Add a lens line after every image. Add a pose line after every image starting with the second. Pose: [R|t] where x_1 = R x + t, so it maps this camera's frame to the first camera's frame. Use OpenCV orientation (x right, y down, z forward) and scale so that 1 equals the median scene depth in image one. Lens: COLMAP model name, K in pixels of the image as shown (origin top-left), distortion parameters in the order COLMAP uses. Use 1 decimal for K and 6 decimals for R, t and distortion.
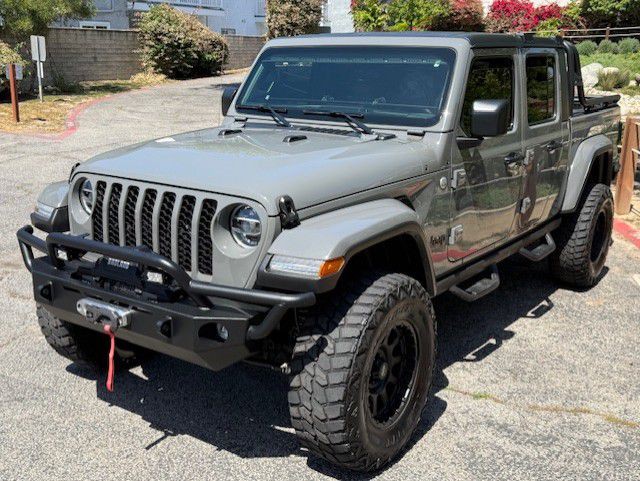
lens RADIAL K [[714.1, 0, 320.0], [0, 714.1, 240.5], [0, 0, 1]] dist [0.228141, -0.521100]
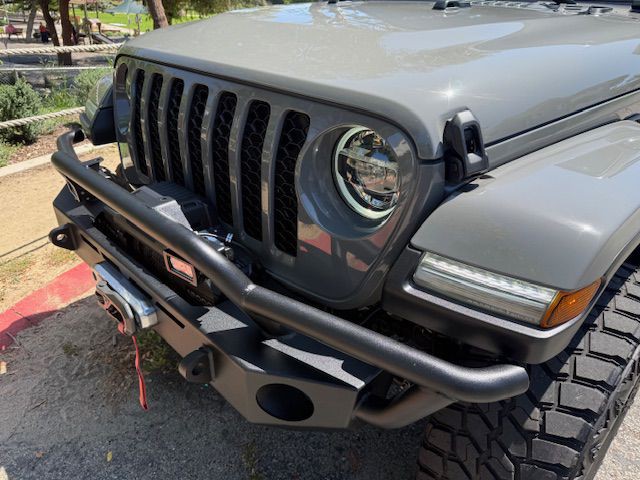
lens RADIAL K [[442.0, 0, 320.0], [0, 442.0, 240.0], [0, 0, 1]] dist [0.091941, -0.120901]
pose [[0.984645, 0.089700, -0.149761, -0.073267], [-0.047953, 0.963866, 0.262034, -0.046909], [0.167854, -0.250829, 0.953368, 0.602551]]
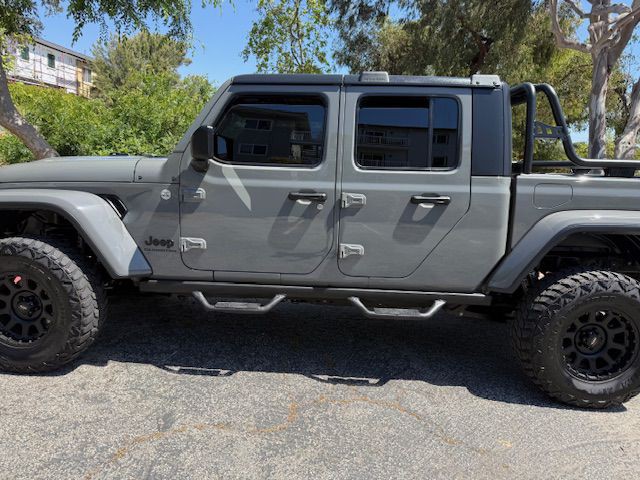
lens RADIAL K [[442.0, 0, 320.0], [0, 442.0, 240.0], [0, 0, 1]] dist [0.091941, -0.120901]
pose [[0.552201, 0.146056, -0.820818, 1.016831], [-0.233614, 0.972201, 0.015831, -0.085623], [0.800312, 0.183013, 0.570971, 0.878399]]
